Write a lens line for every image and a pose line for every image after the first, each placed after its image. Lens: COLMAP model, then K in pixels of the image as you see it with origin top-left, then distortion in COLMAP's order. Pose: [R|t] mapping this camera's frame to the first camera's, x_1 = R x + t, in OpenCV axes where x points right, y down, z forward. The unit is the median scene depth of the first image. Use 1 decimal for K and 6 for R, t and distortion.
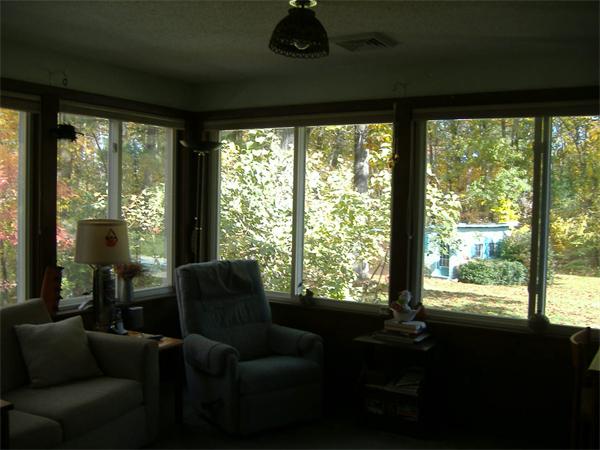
lens RADIAL K [[633.6, 0, 301.1], [0, 633.6, 238.5], [0, 0, 1]] dist [-0.130250, 0.172073]
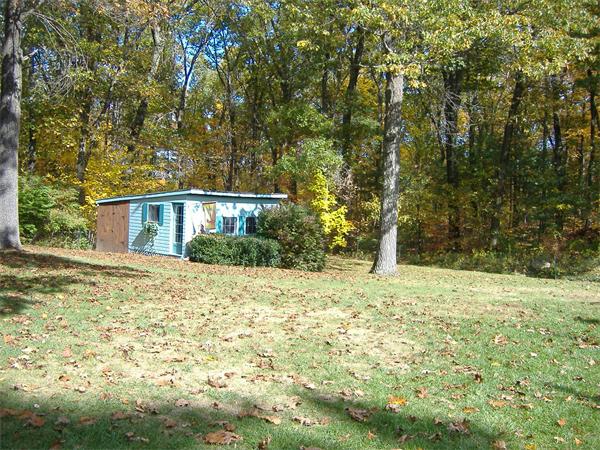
lens RADIAL K [[633.6, 0, 301.1], [0, 633.6, 238.5], [0, 0, 1]] dist [-0.130250, 0.172073]
pose [[0.993704, 0.016926, 0.110747, 0.391929], [-0.016981, 0.999856, -0.000446, 0.048937], [-0.110739, -0.001437, 0.993848, 0.229828]]
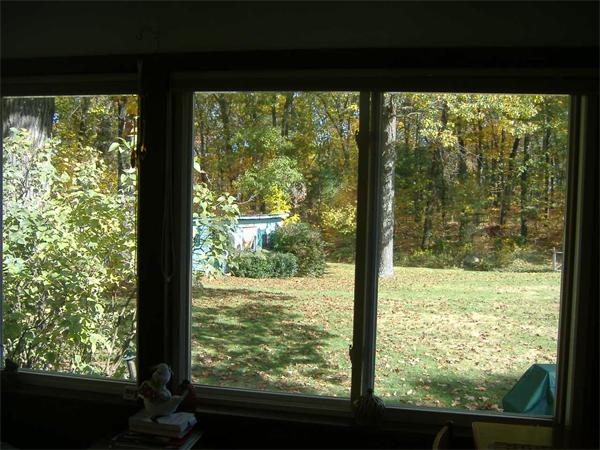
lens RADIAL K [[633.6, 0, 301.1], [0, 633.6, 238.5], [0, 0, 1]] dist [-0.130250, 0.172073]
pose [[0.936441, -0.025910, 0.349867, 0.015949], [0.019393, 0.999567, 0.022117, -0.010389], [-0.350289, -0.013927, 0.936538, 0.074076]]
